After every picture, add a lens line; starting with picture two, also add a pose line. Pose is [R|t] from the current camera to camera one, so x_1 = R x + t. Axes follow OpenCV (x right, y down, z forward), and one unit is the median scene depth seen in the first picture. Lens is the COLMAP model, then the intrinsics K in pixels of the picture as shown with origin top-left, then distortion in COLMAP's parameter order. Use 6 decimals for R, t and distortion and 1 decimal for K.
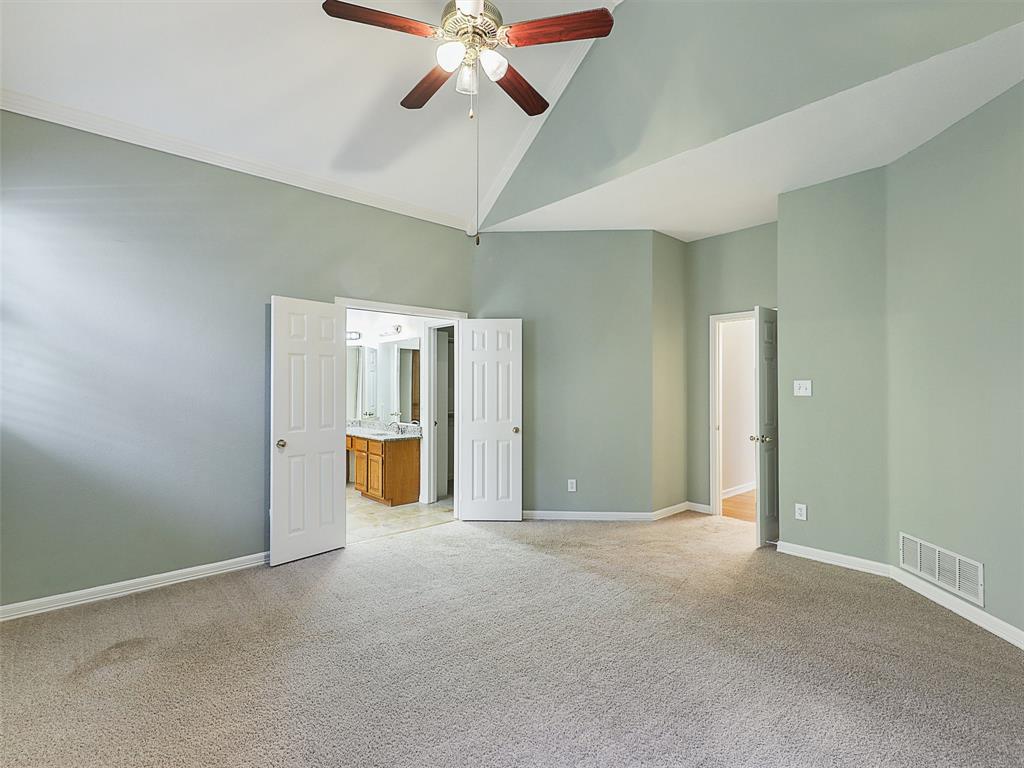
lens RADIAL K [[459.0, 0, 512.0], [0, 459.0, 384.0], [0, 0, 1]] dist [0.003158, 0.000156]
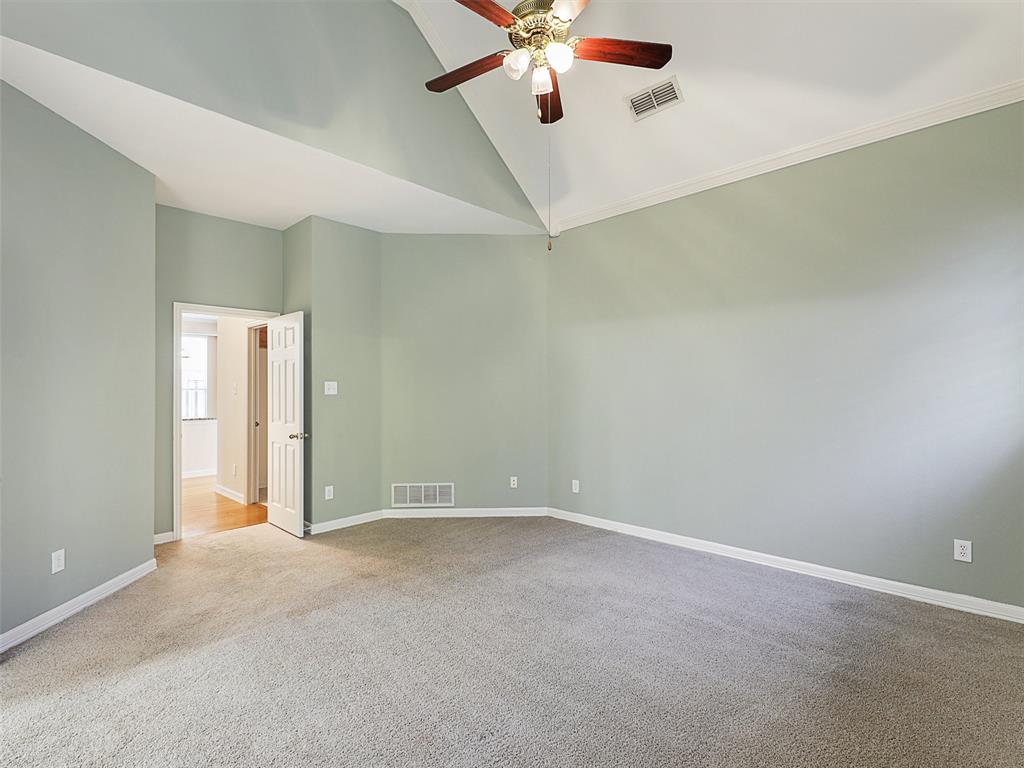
lens RADIAL K [[459.0, 0, 512.0], [0, 459.0, 384.0], [0, 0, 1]] dist [0.003158, 0.000156]
pose [[-0.017079, 0.003455, 0.999848, -0.568805], [-0.003896, 0.999986, -0.003523, 0.000651], [-0.999847, -0.003956, -0.017065, 0.559725]]
